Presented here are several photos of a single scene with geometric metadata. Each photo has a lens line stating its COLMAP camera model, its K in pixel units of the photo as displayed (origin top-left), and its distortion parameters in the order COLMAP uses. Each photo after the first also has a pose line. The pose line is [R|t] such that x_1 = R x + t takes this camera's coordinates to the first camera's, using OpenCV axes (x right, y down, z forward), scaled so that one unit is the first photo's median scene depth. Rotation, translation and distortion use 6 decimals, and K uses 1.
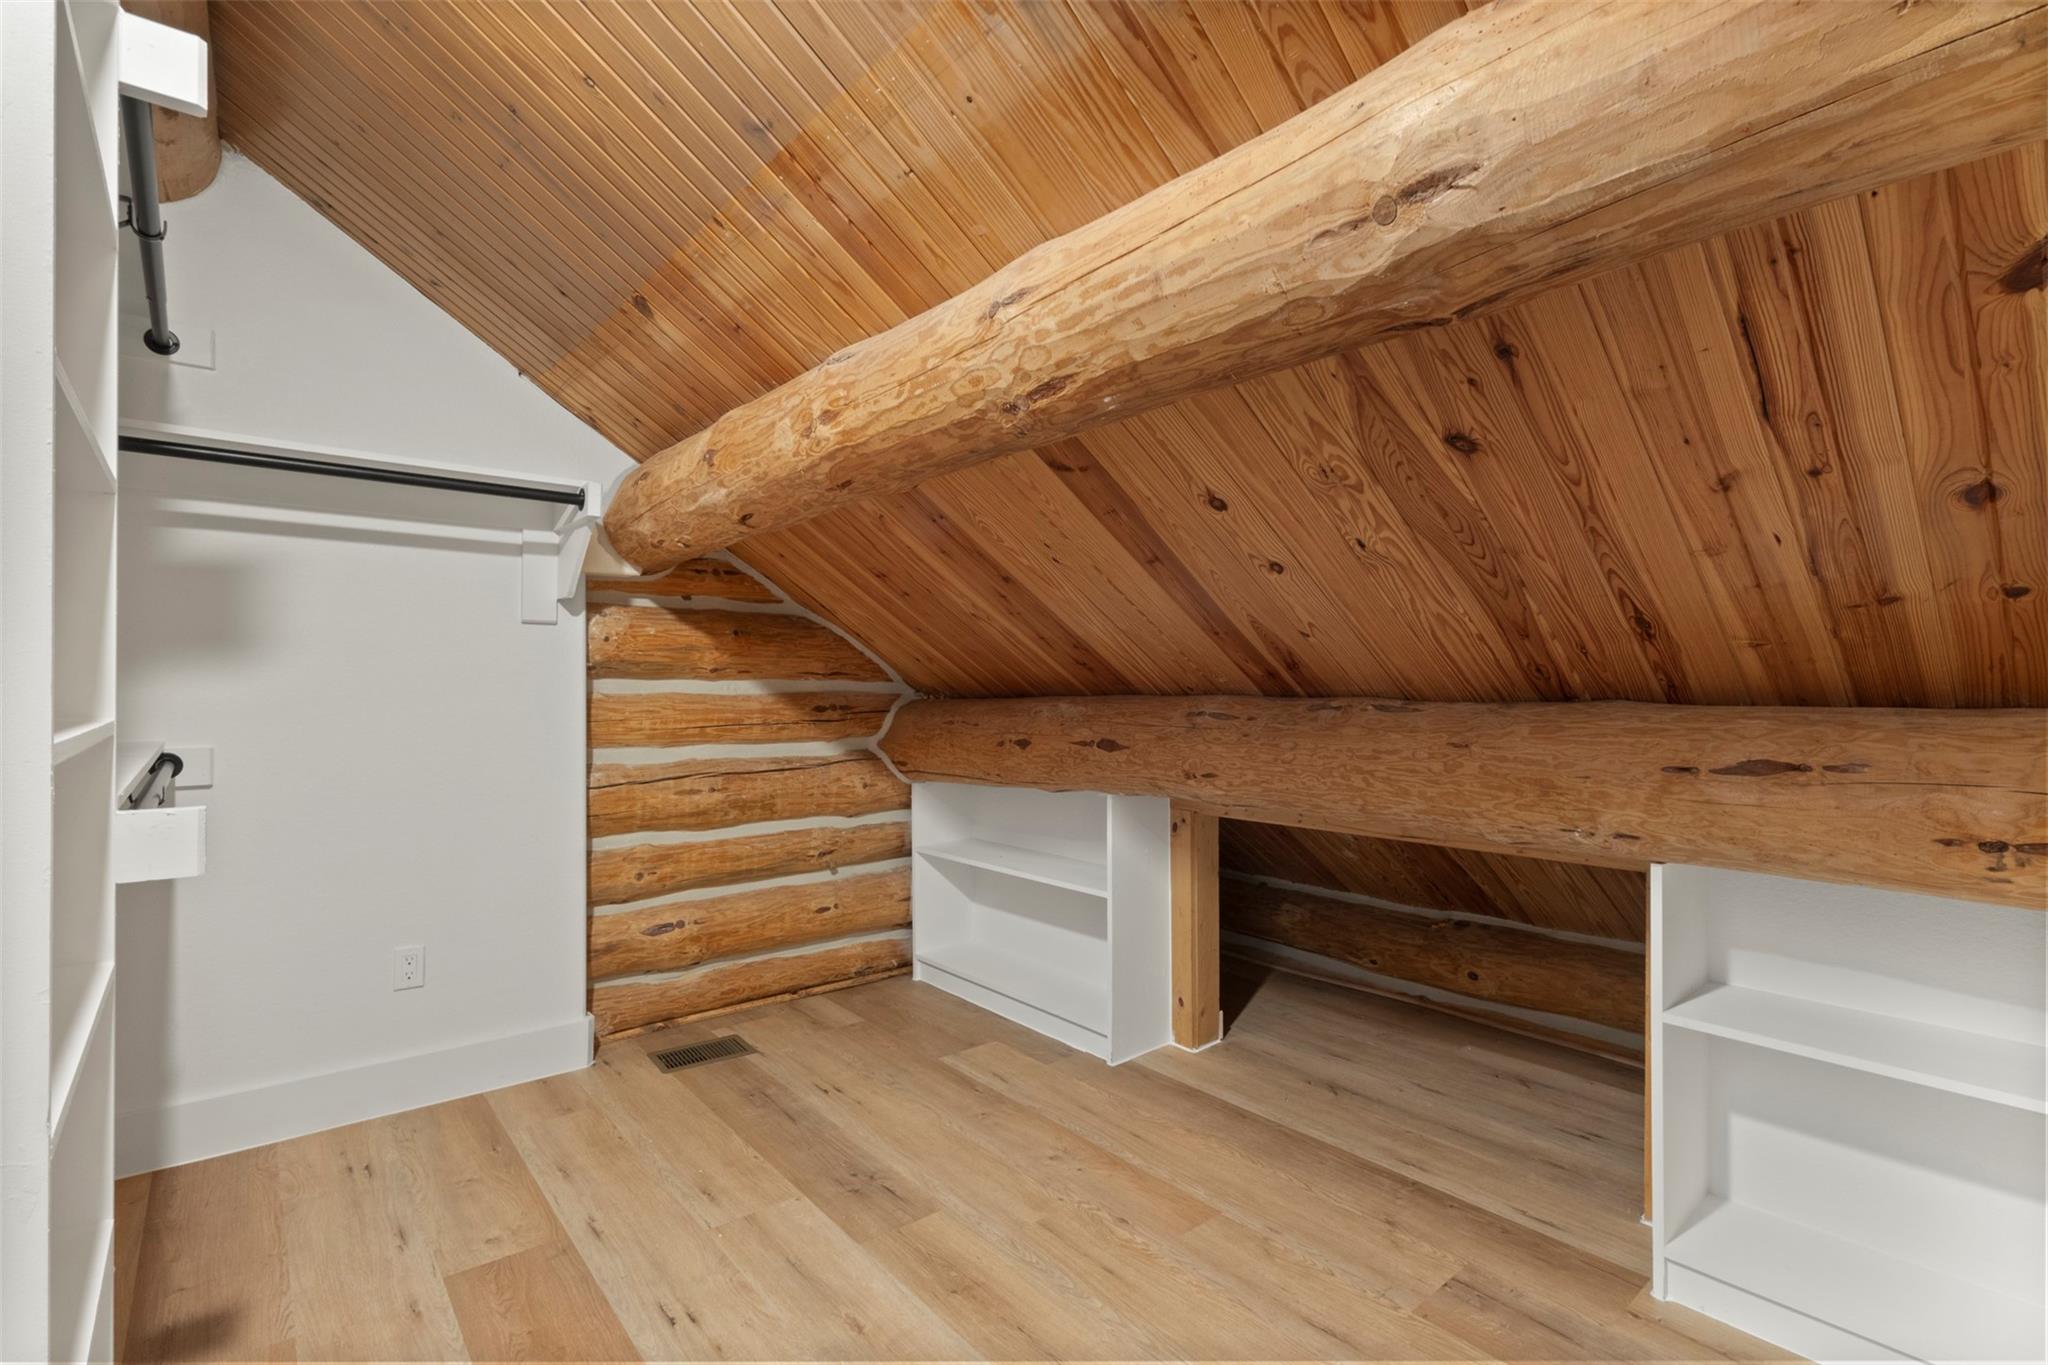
lens RADIAL K [[947.8, 0, 1021.3], [0, 947.8, 681.7], [0, 0, 1]] dist [0.000051, 0.001710]
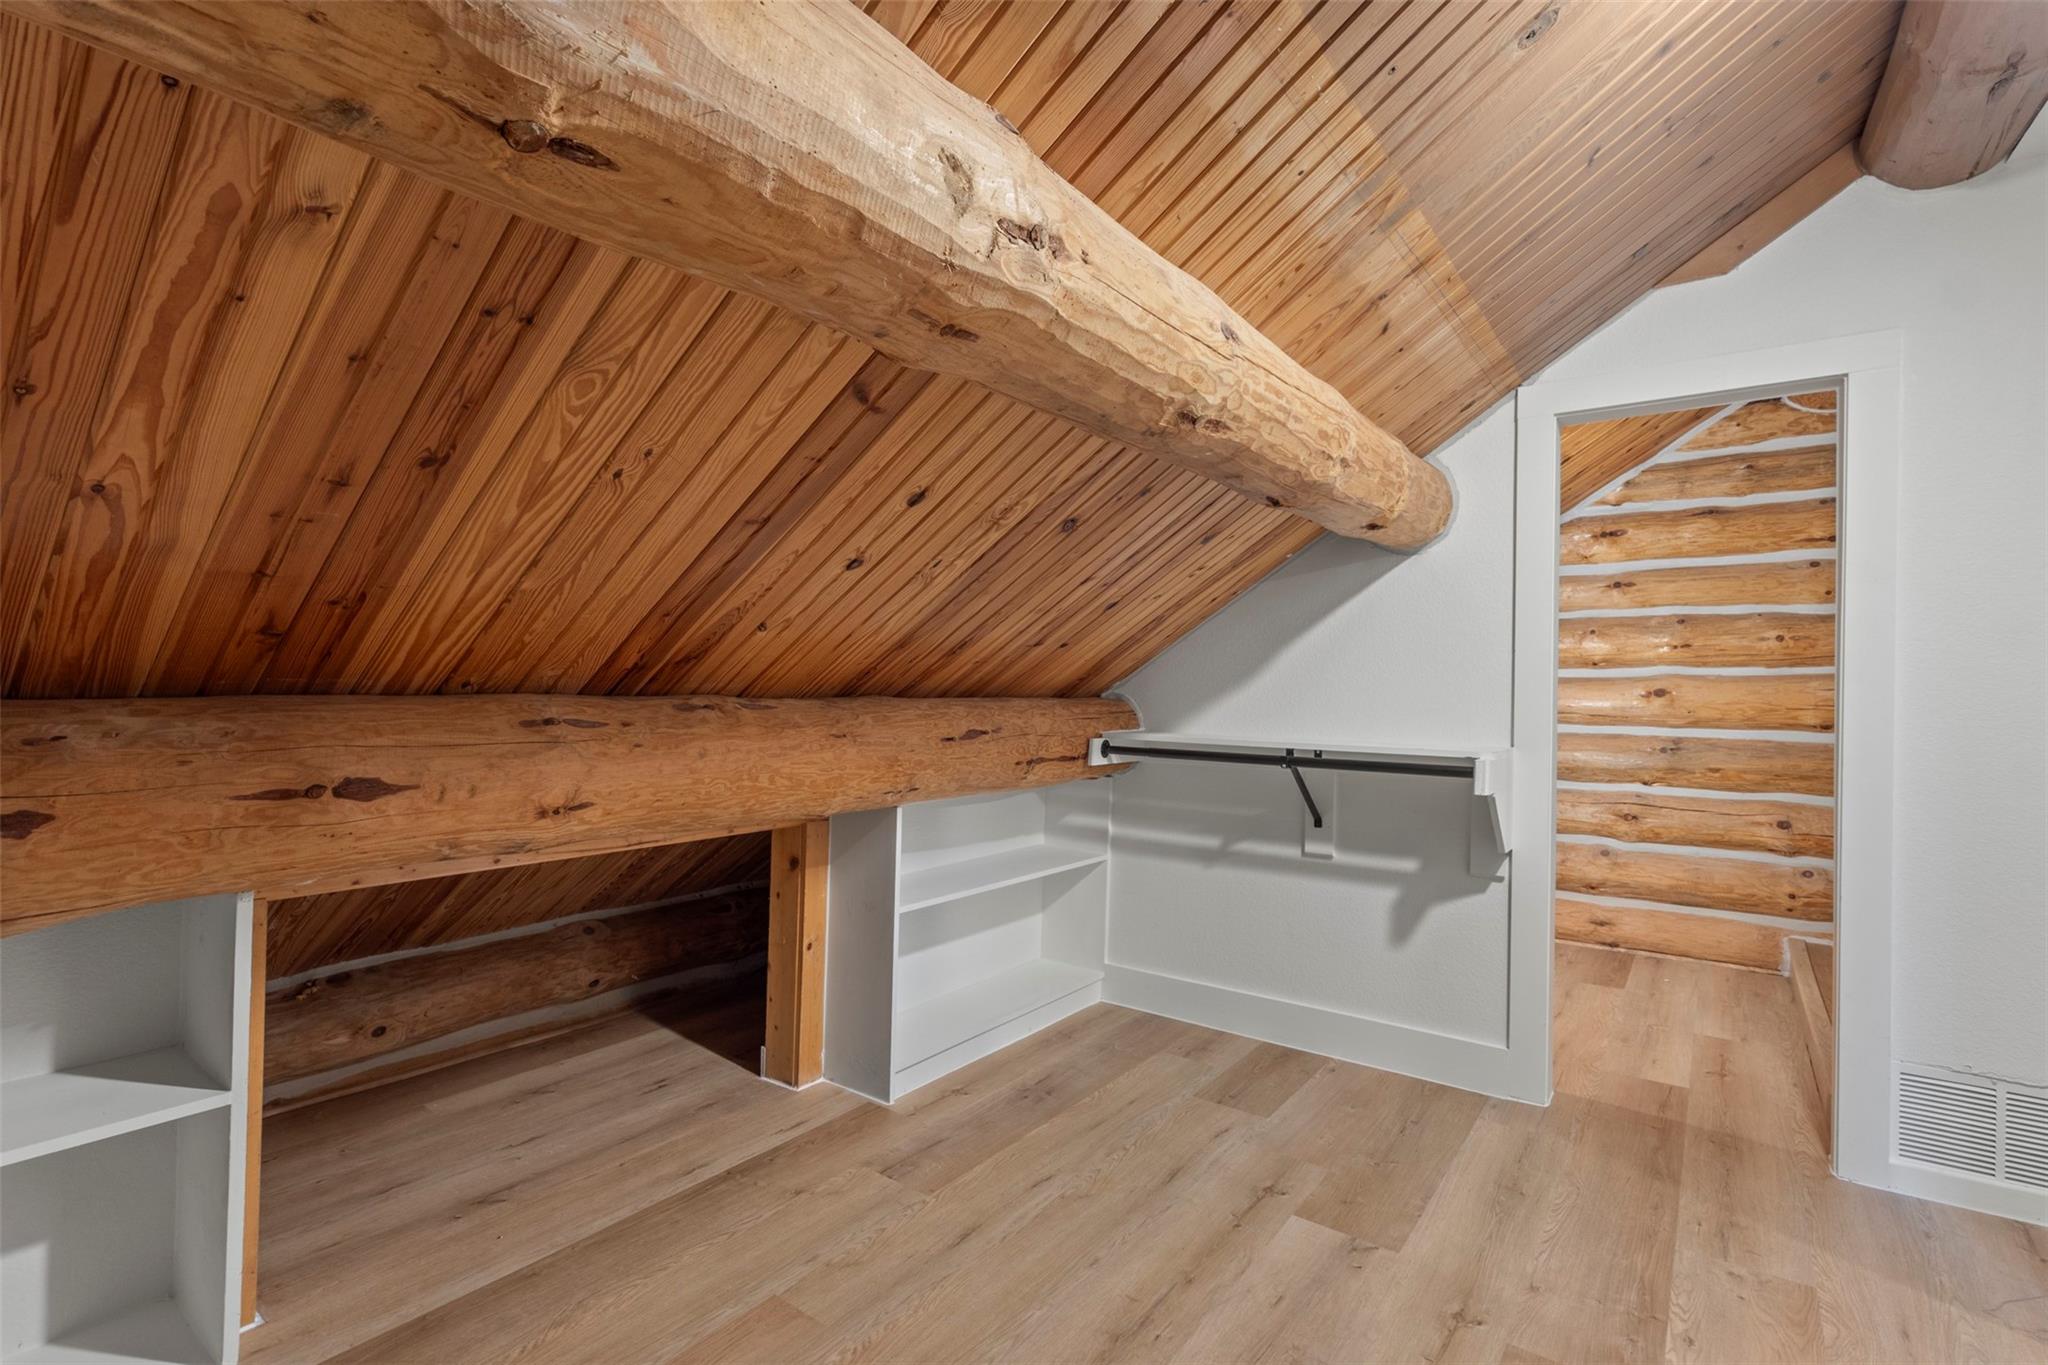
lens RADIAL K [[947.8, 0, 1021.4], [0, 947.8, 686.7], [0, 0, 1]] dist [0.000051, 0.001710]
pose [[-0.236883, -0.006332, 0.971518, -0.619414], [-0.019308, 0.999812, 0.001809, 0.000693], [-0.971346, -0.018330, -0.236961, 0.911420]]
